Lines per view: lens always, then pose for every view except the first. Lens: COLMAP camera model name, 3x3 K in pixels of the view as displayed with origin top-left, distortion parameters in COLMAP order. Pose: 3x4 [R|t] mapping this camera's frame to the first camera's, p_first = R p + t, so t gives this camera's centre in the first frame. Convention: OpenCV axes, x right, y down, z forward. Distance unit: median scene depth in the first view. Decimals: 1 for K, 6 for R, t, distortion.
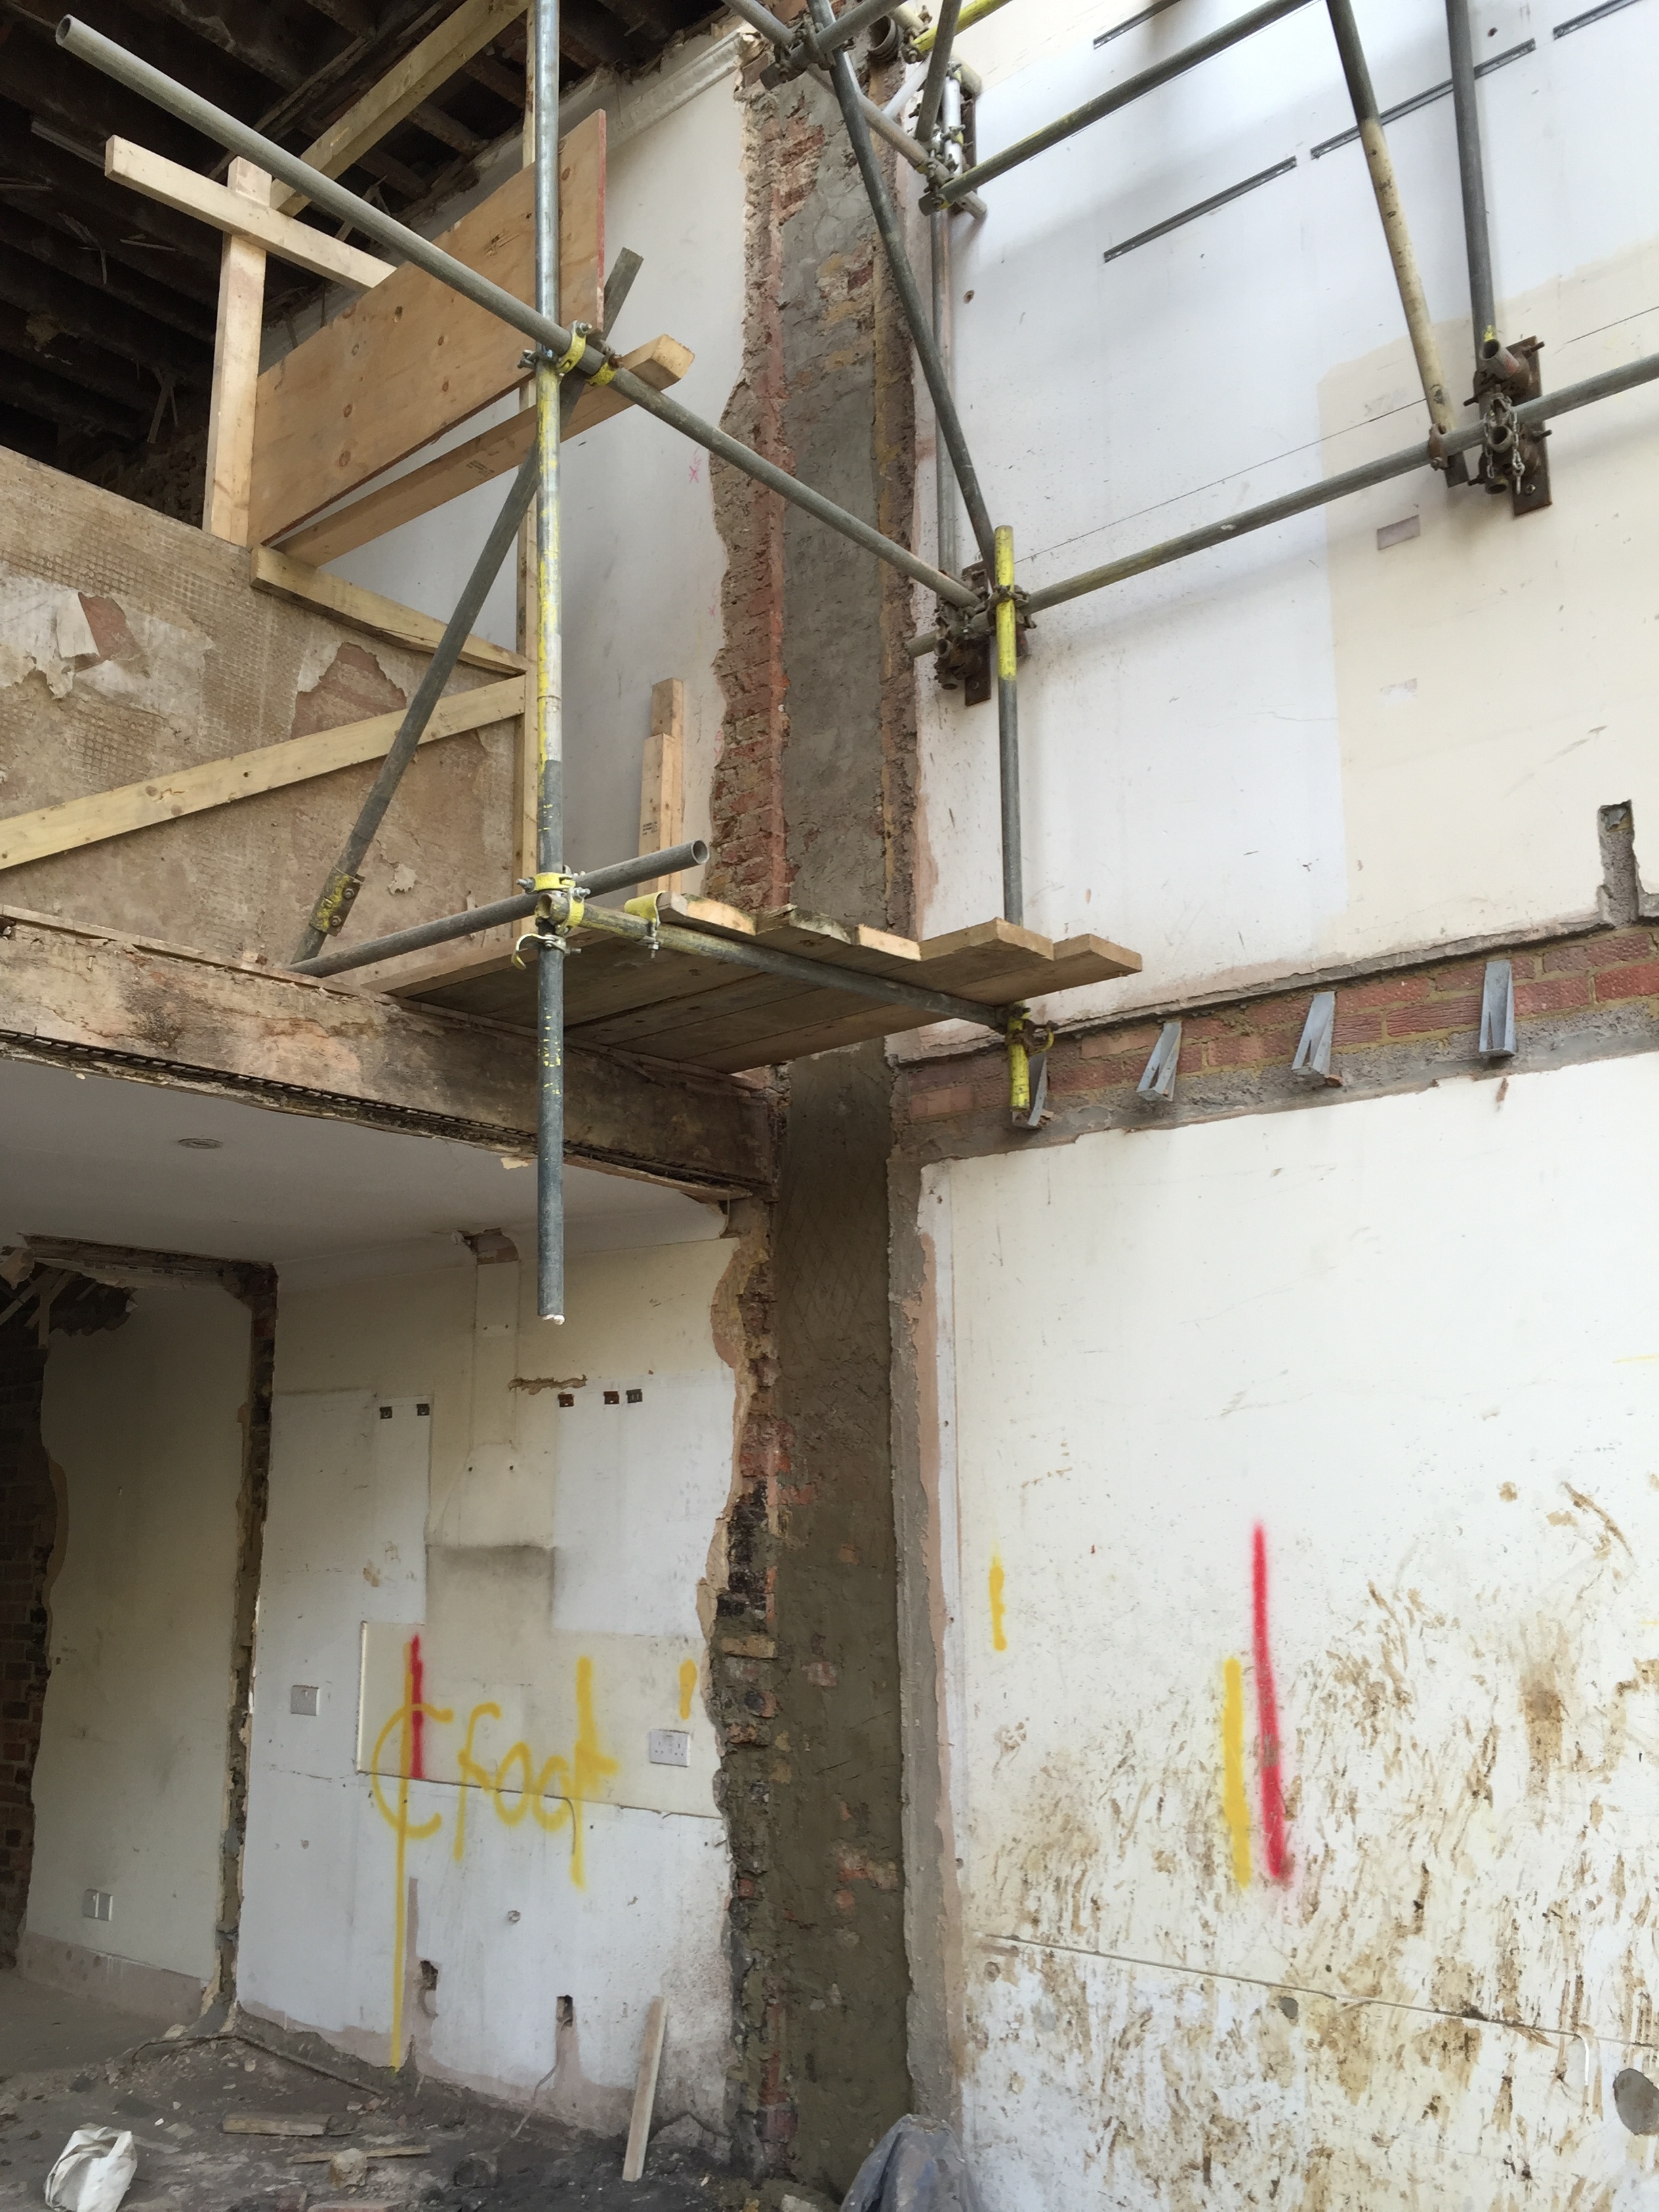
lens RADIAL K [[1876.9, 0, 829.5], [0, 1876.9, 1106.0], [0, 0, 1]] dist [0.073887, -0.106974]
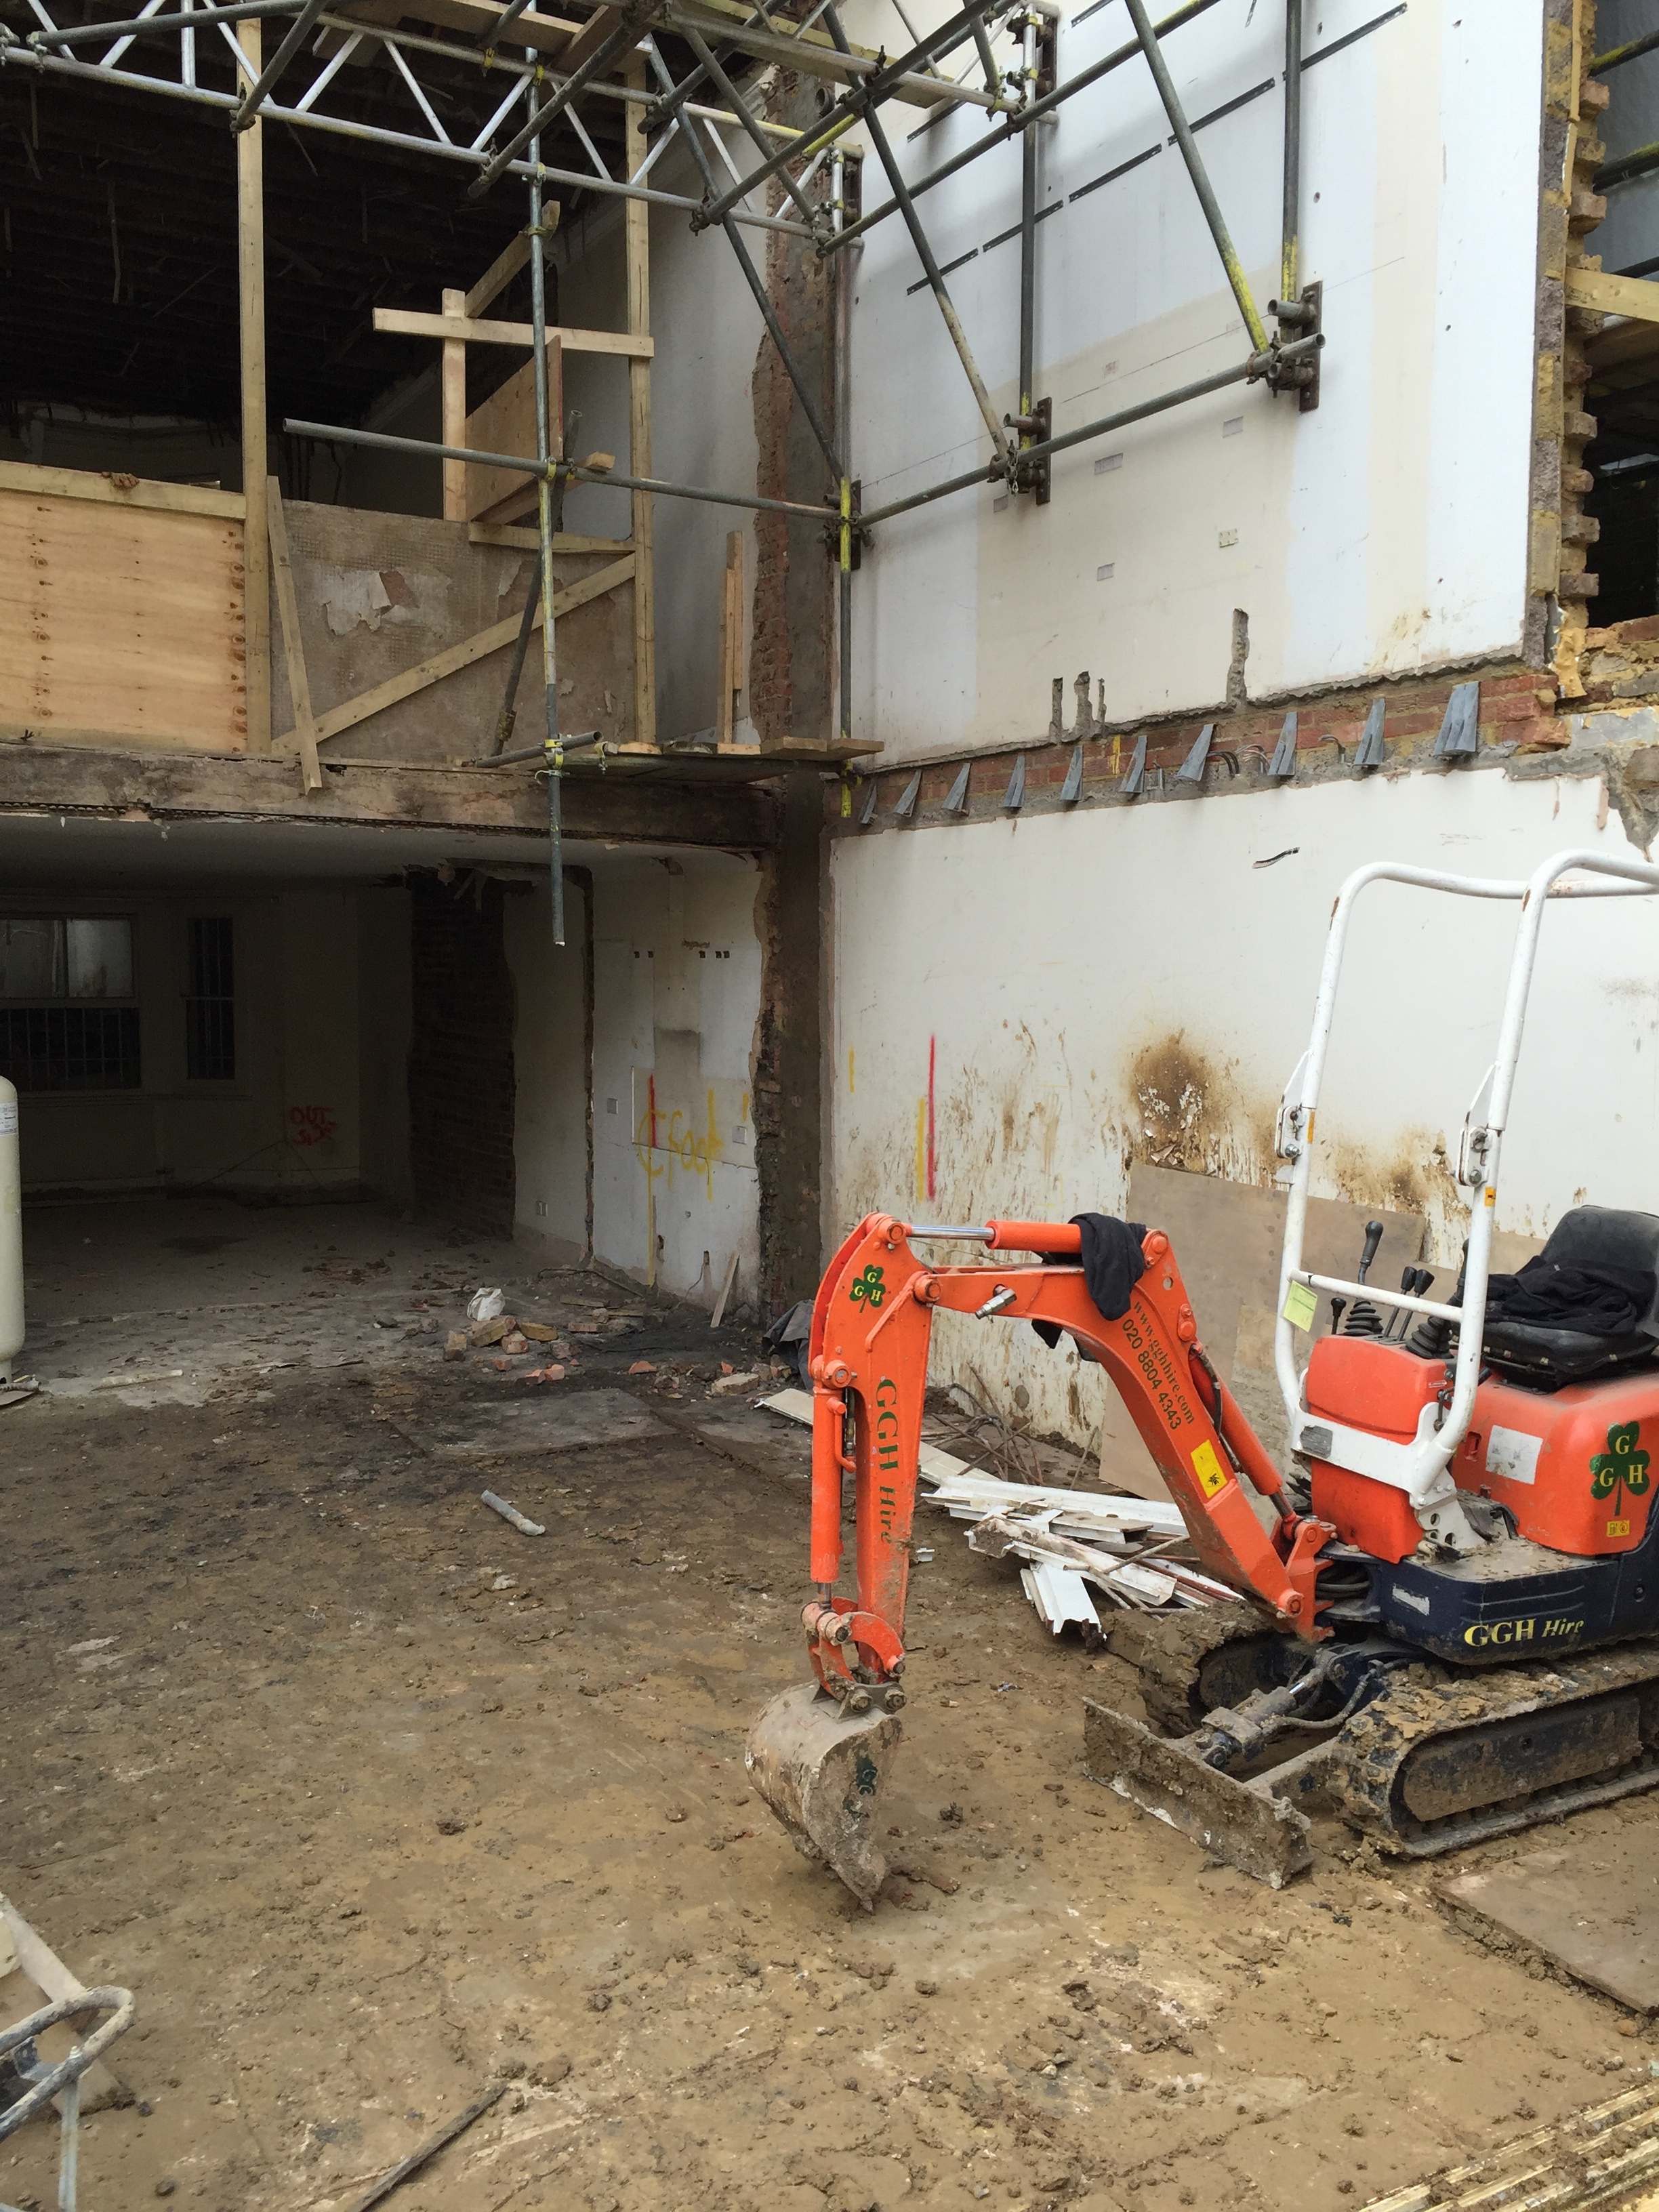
lens RADIAL K [[1876.9, 0, 829.5], [0, 1876.9, 1106.0], [0, 0, 1]] dist [0.073887, -0.106974]
pose [[0.941009, 0.041462, -0.335831, 0.719494], [0.054259, 0.961134, 0.270697, -0.228865], [0.334003, -0.272950, 0.902187, -0.779223]]
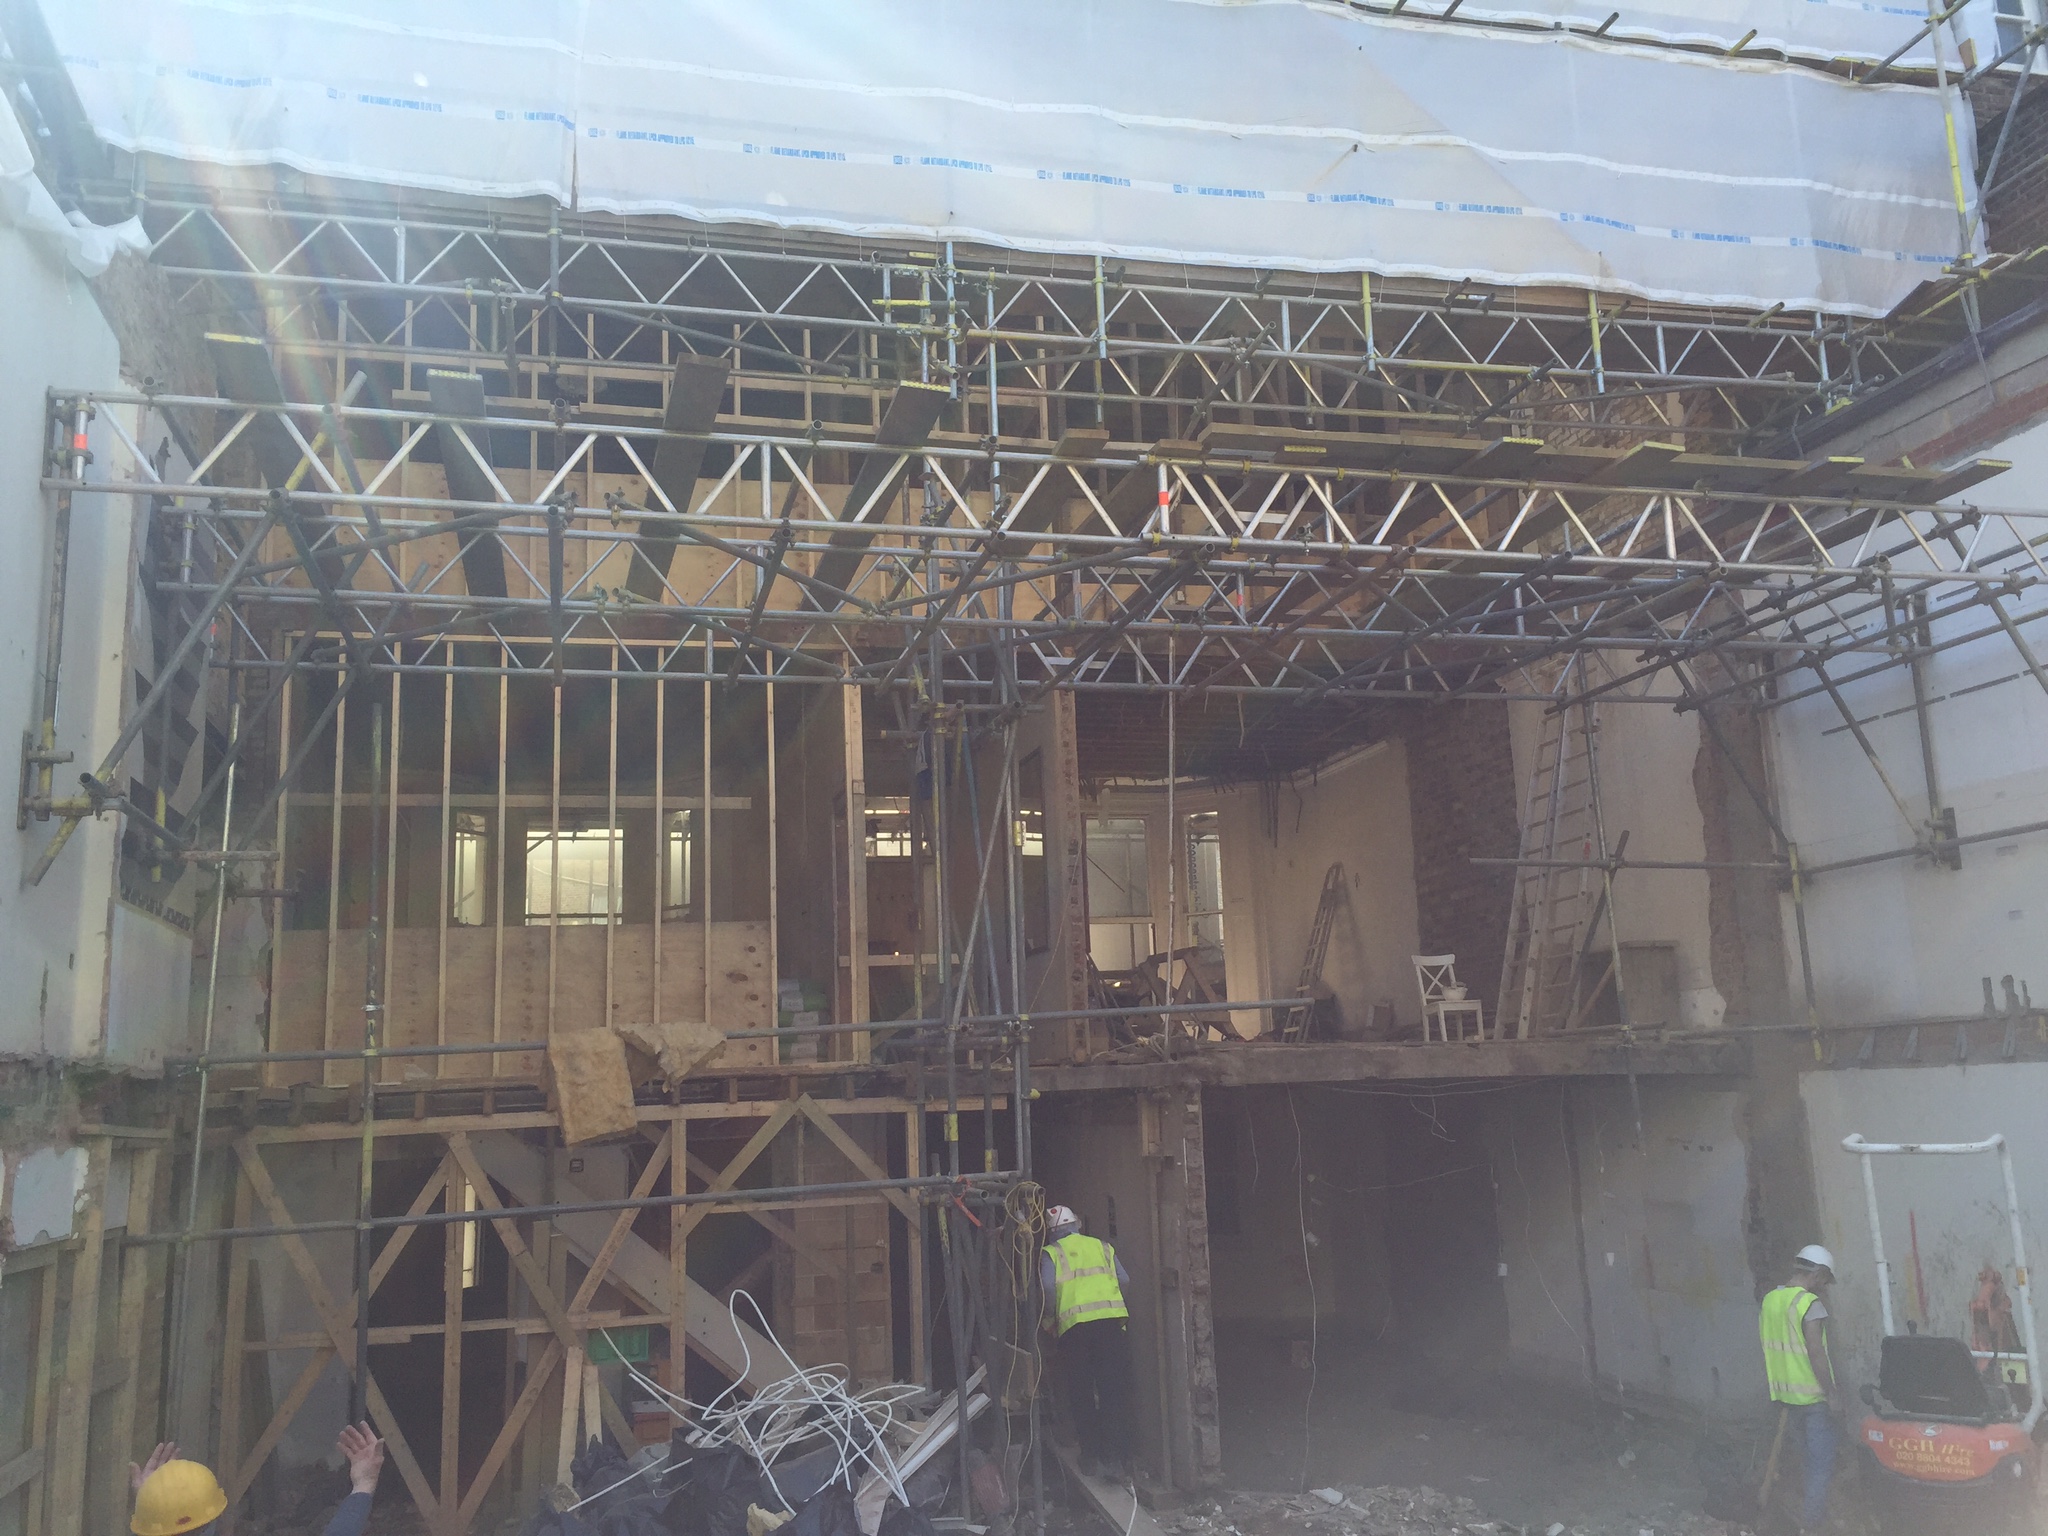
lens RADIAL K [[1710.1, 0, 1024.0], [0, 1710.1, 768.0], [0, 0, 1]] dist [0.128605, -0.182496]
pose [[0.822694, -0.123957, -0.554806, 0.621906], [0.138271, 0.990262, -0.016213, -0.553200], [0.551413, -0.063375, 0.831822, -1.811472]]
